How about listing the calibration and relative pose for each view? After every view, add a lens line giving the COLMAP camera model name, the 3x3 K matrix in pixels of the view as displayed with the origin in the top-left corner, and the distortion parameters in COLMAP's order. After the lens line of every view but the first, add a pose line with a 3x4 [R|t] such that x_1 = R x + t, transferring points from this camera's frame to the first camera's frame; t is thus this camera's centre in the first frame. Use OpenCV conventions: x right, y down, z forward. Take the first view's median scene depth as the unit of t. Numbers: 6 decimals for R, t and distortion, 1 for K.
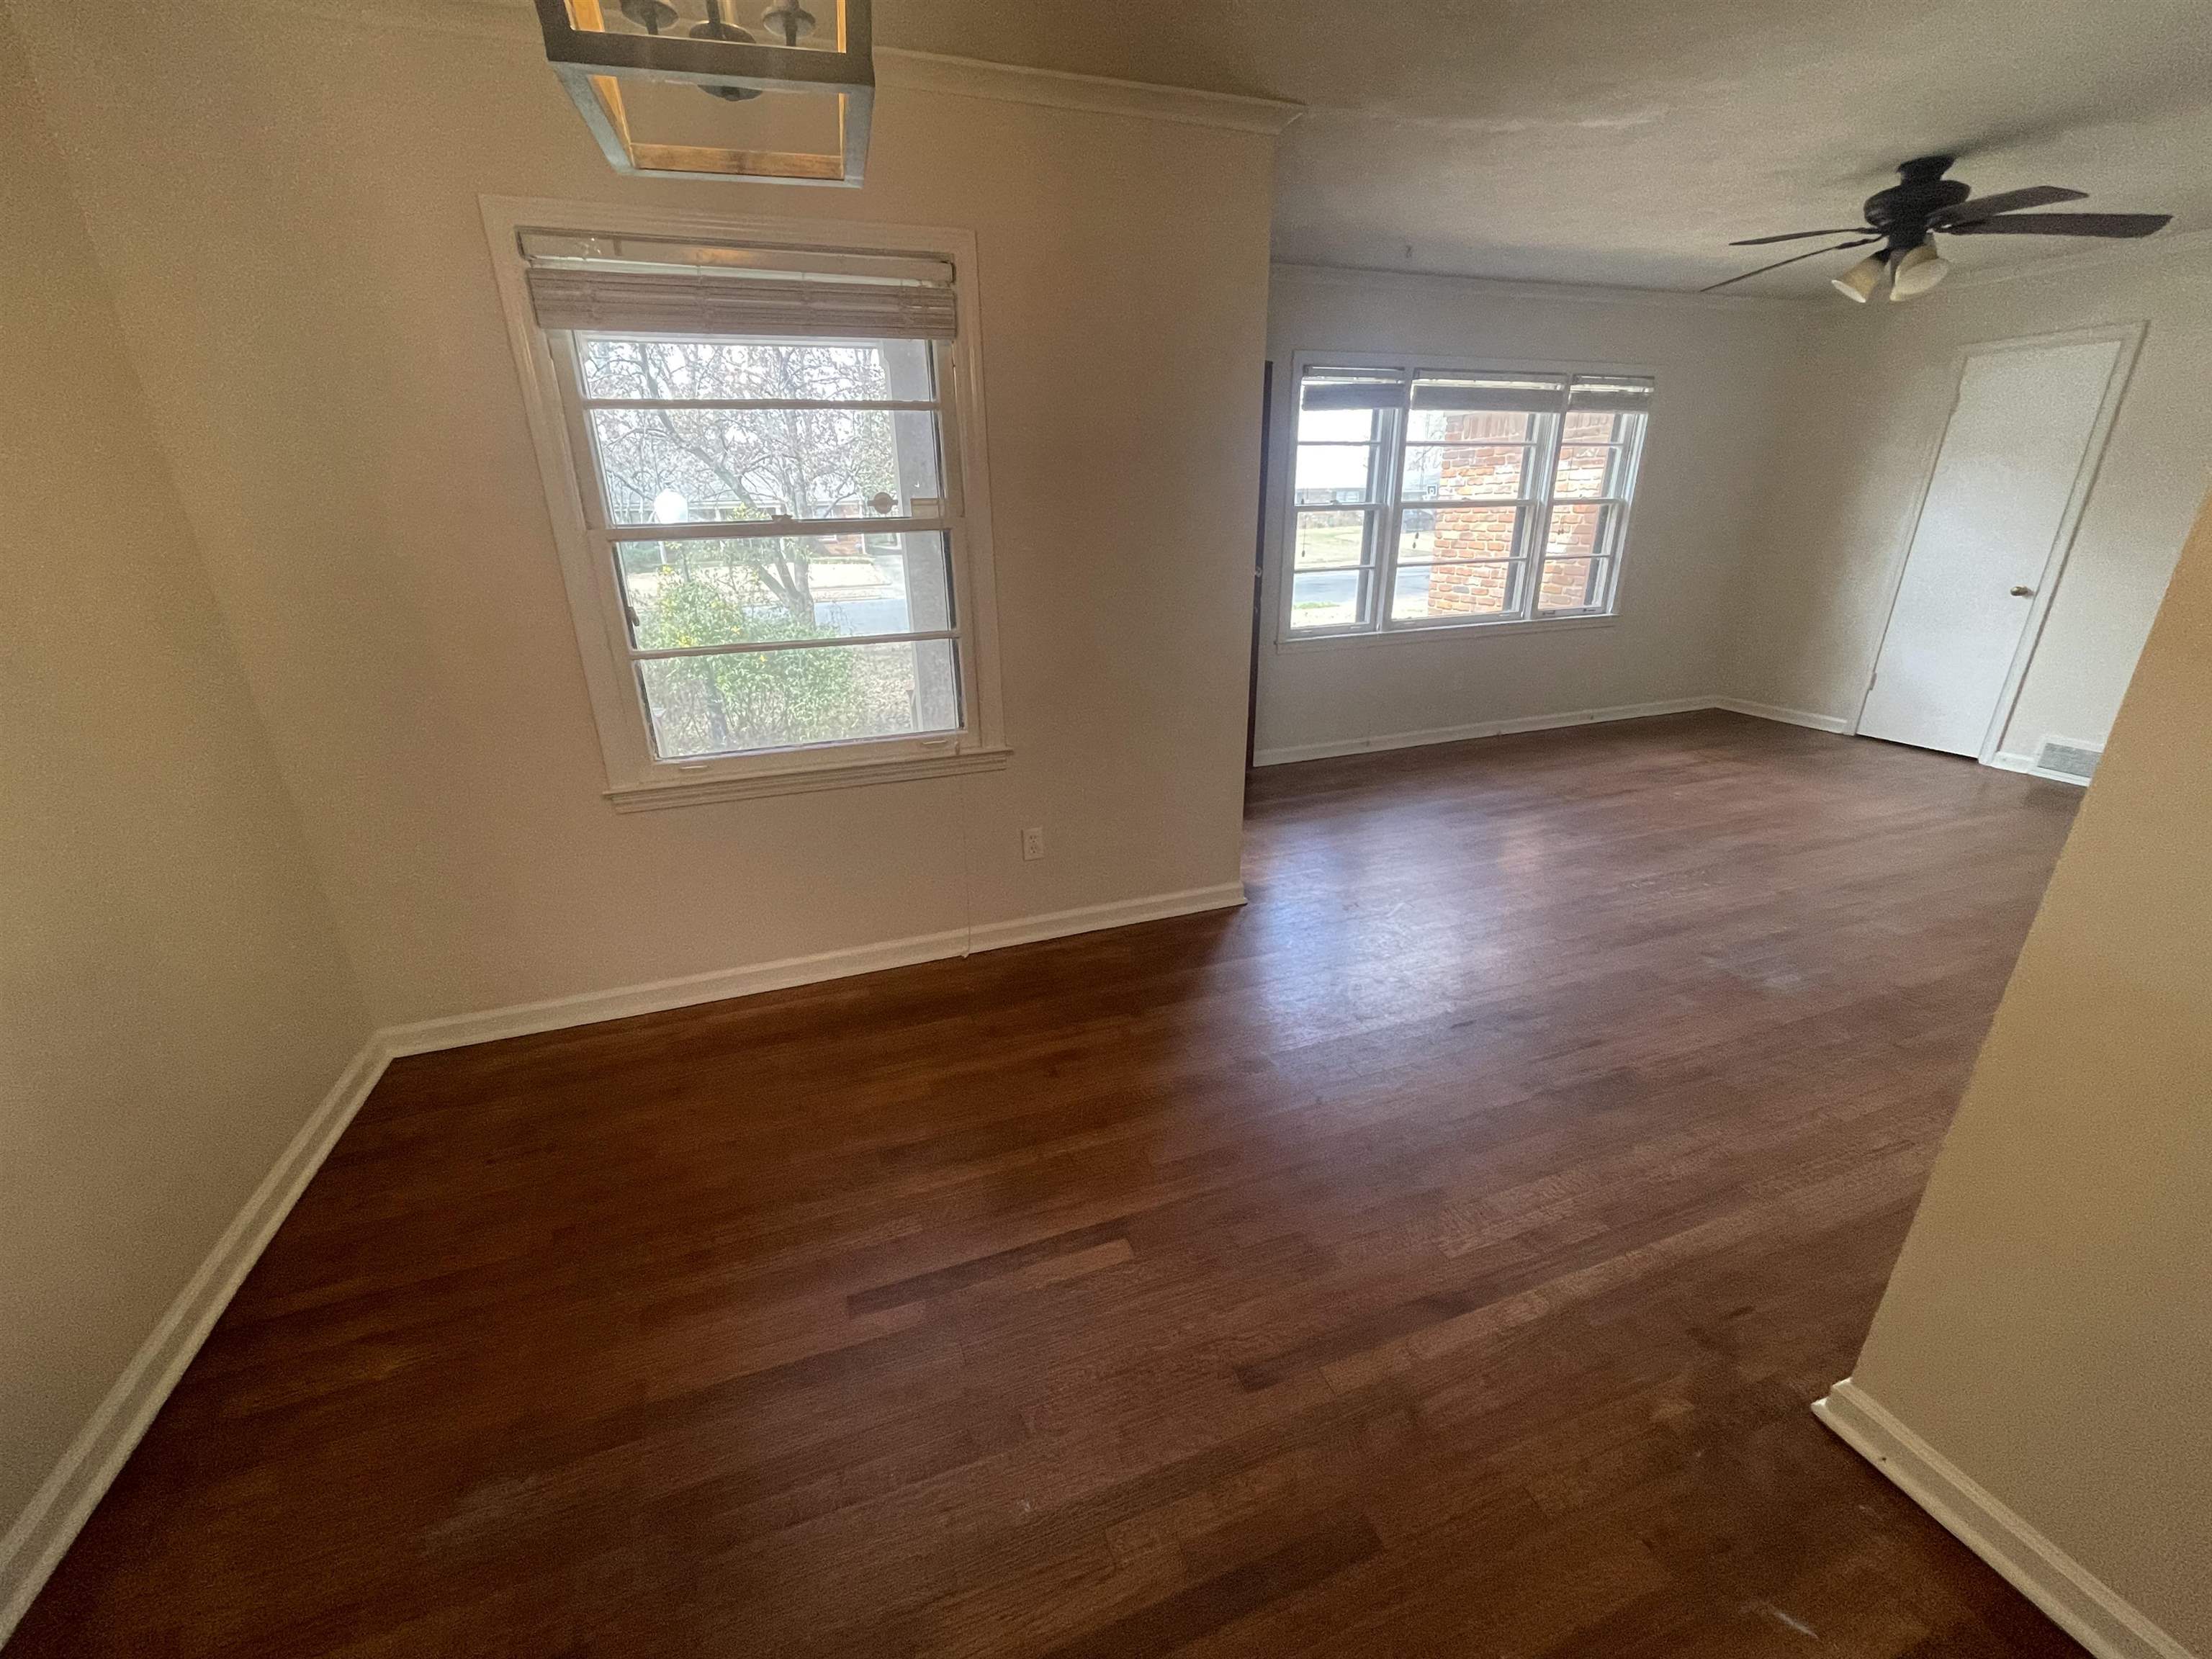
lens RADIAL K [[891.0, 0, 1098.9], [0, 891.0, 839.0], [0, 0, 1]] dist [0.000895, 0.001353]
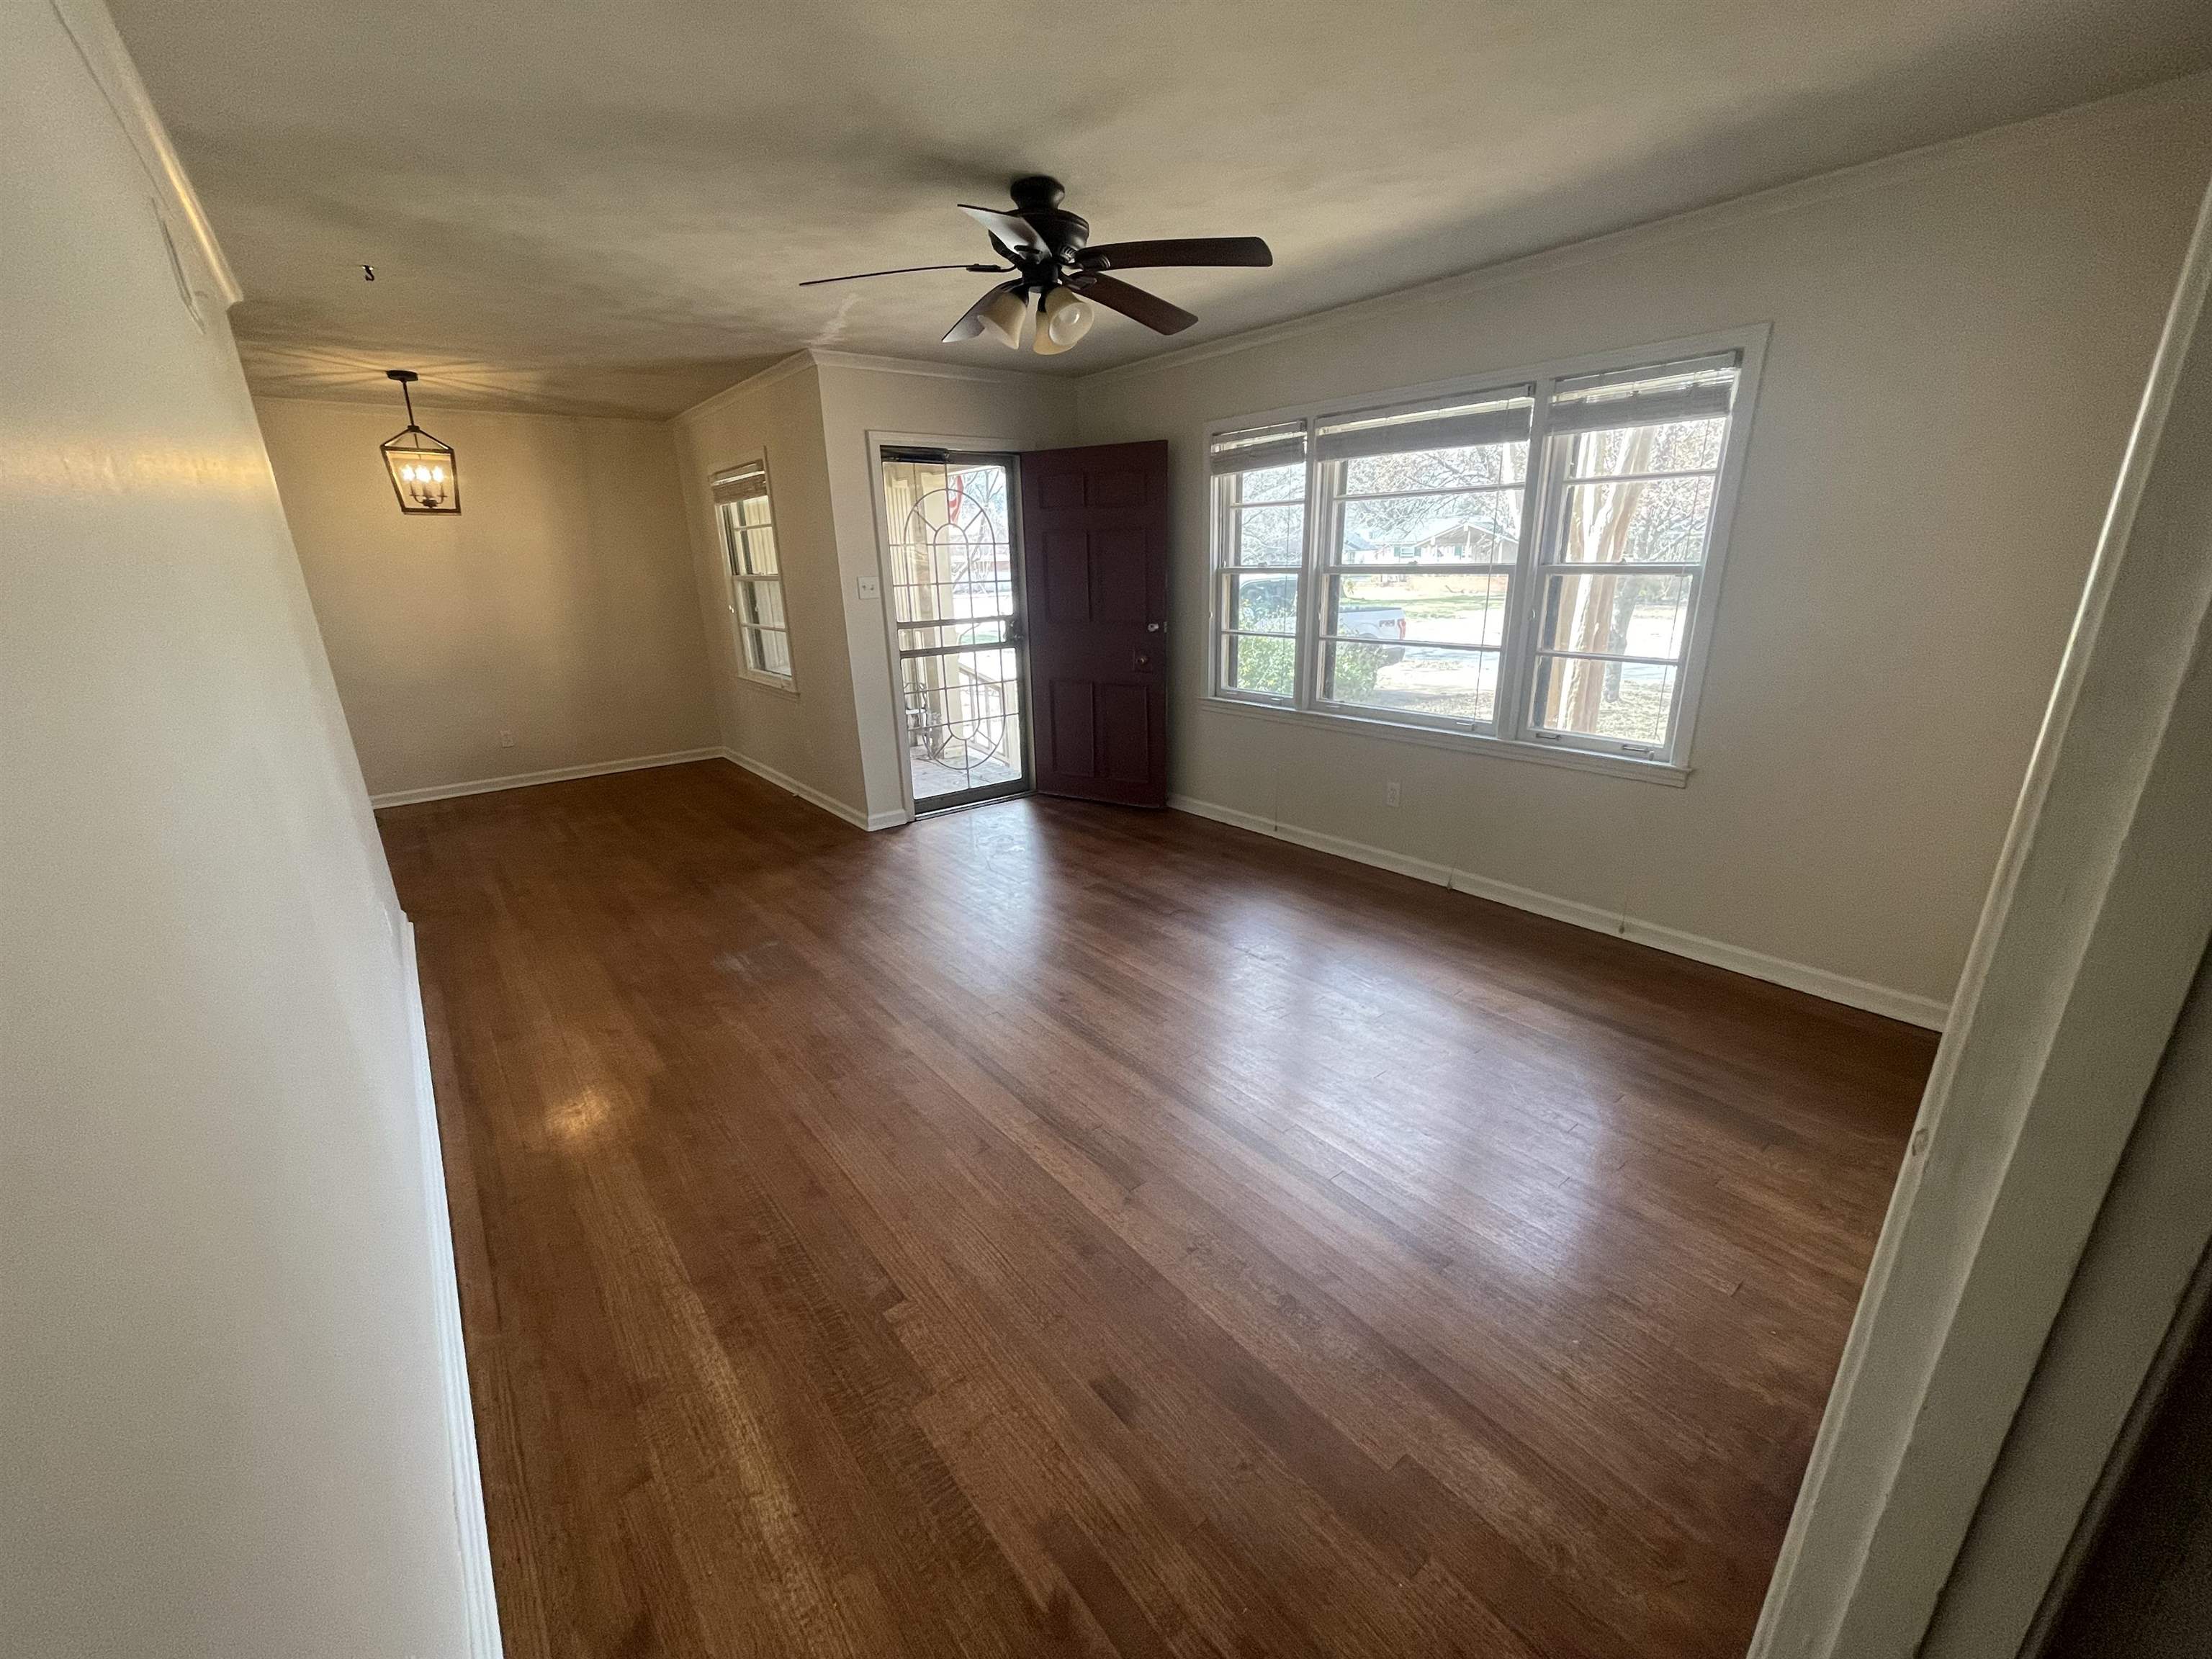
lens RADIAL K [[891.0, 0, 1117.1], [0, 891.0, 841.0], [0, 0, 1]] dist [0.000895, 0.001353]
pose [[0.317921, 0.300258, -0.899317, 1.101413], [-0.327316, 0.924971, 0.193112, -0.223958], [0.889826, 0.232966, 0.392347, 0.527768]]
